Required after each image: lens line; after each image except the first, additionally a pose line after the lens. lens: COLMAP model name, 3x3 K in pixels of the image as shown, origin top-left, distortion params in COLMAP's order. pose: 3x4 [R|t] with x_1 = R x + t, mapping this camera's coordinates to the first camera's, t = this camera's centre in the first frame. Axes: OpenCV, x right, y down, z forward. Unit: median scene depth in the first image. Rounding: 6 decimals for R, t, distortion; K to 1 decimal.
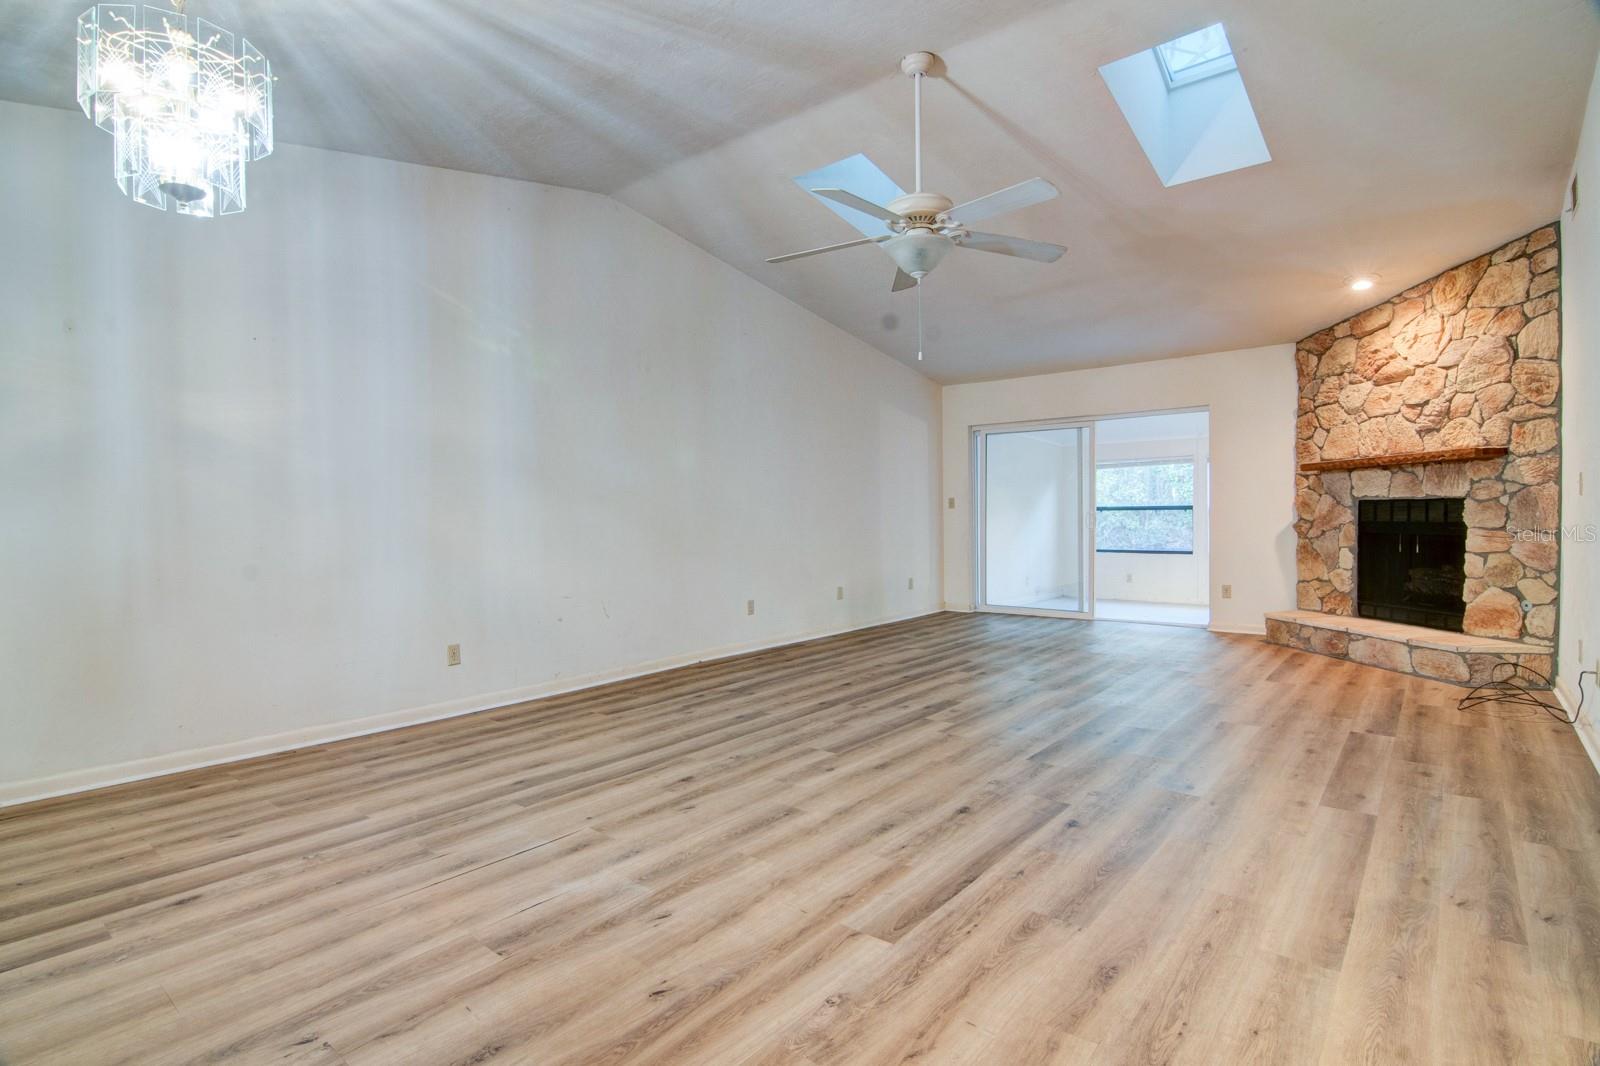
lens RADIAL K [[793.2, 0, 794.4], [0, 793.2, 531.2], [0, 0, 1]] dist [-0.006062, -0.011409]
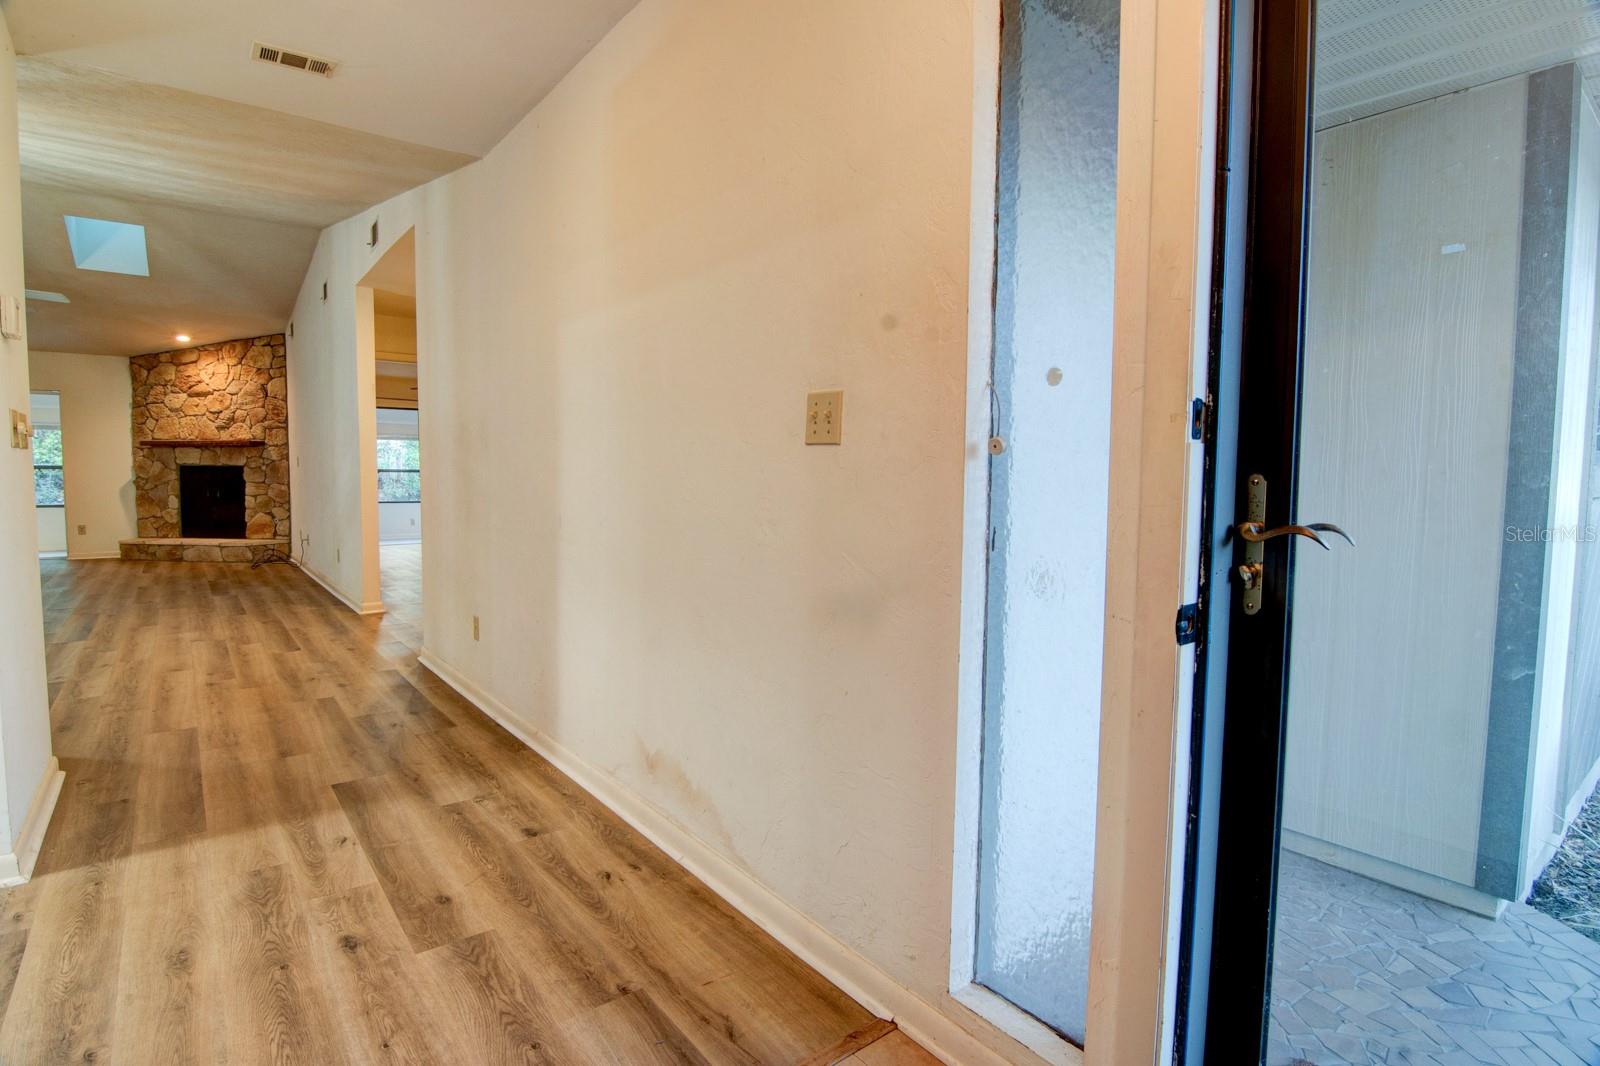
lens RADIAL K [[836.2, 0, 787.8], [0, 836.2, 532.1], [0, 0, 1]] dist [-0.005724, -0.002731]
pose [[0.235678, -0.050502, 0.970518, -0.827173], [0.010010, 0.998722, 0.049538, 0.031076], [-0.971780, -0.001960, 0.235883, -0.776593]]
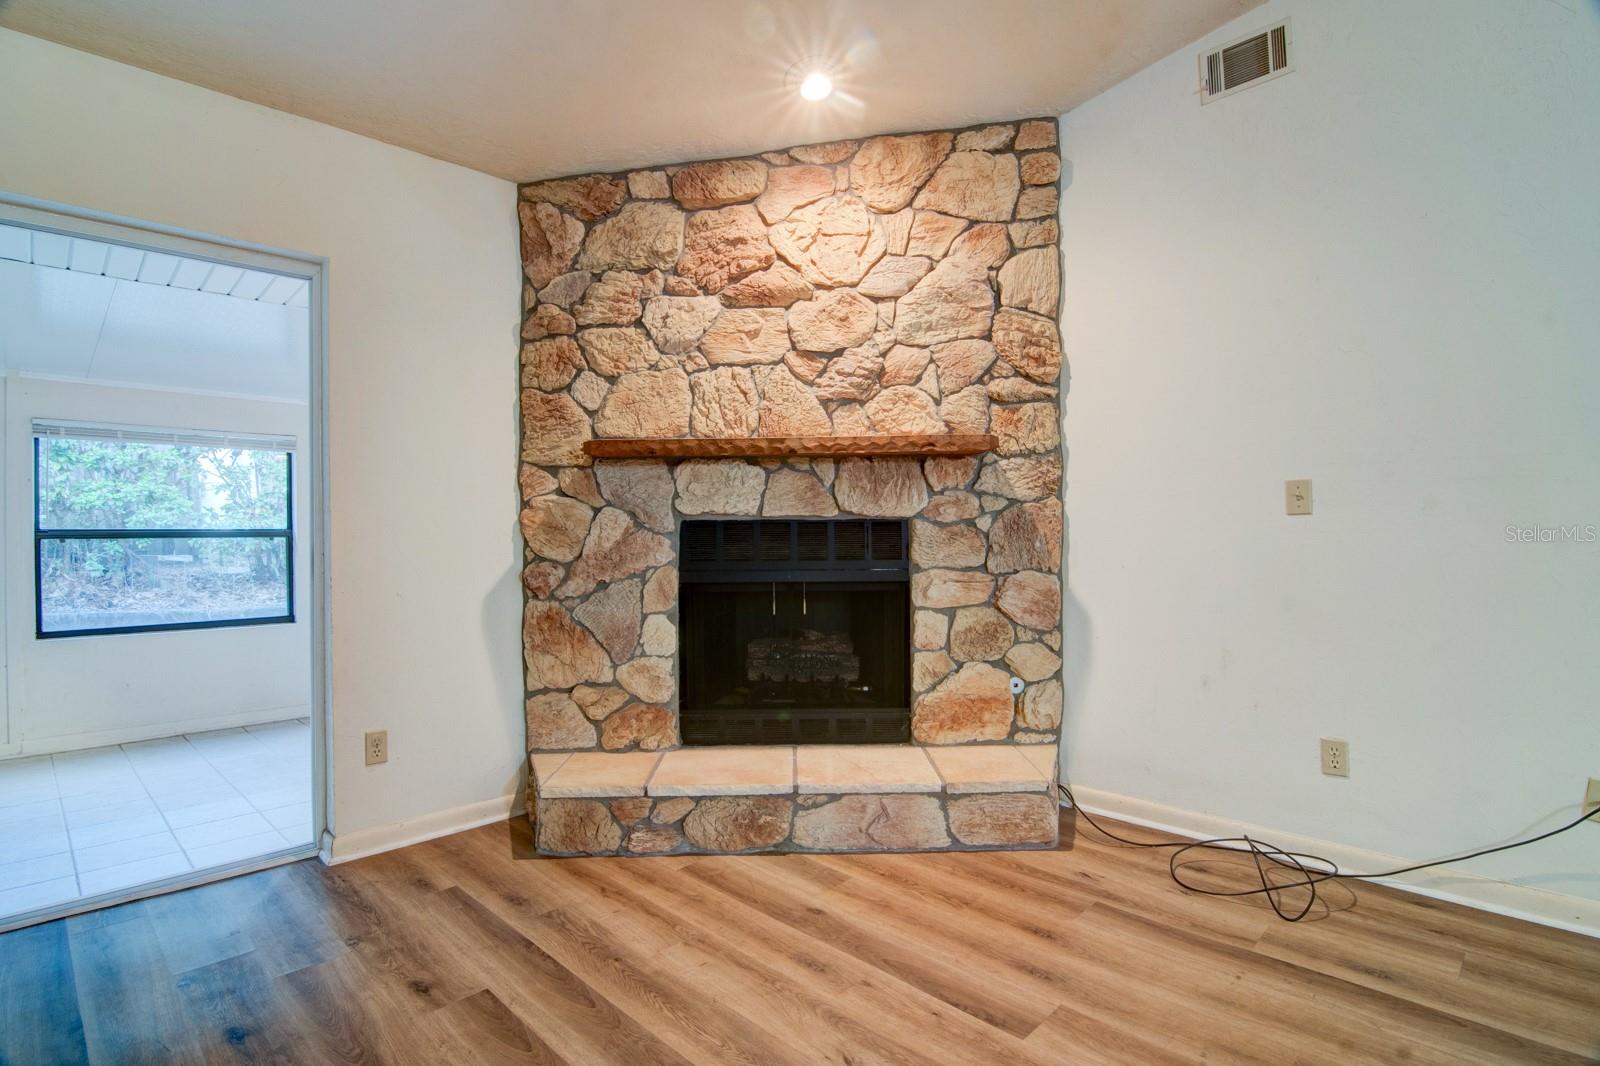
lens RADIAL K [[793.2, 0, 790.2], [0, 793.2, 530.8], [0, 0, 1]] dist [-0.006062, -0.011409]
pose [[0.093303, 0.013011, 0.995553, 0.254768], [0.028449, 0.999471, -0.015729, -0.028255], [-0.995231, 0.029790, 0.092884, 1.106532]]
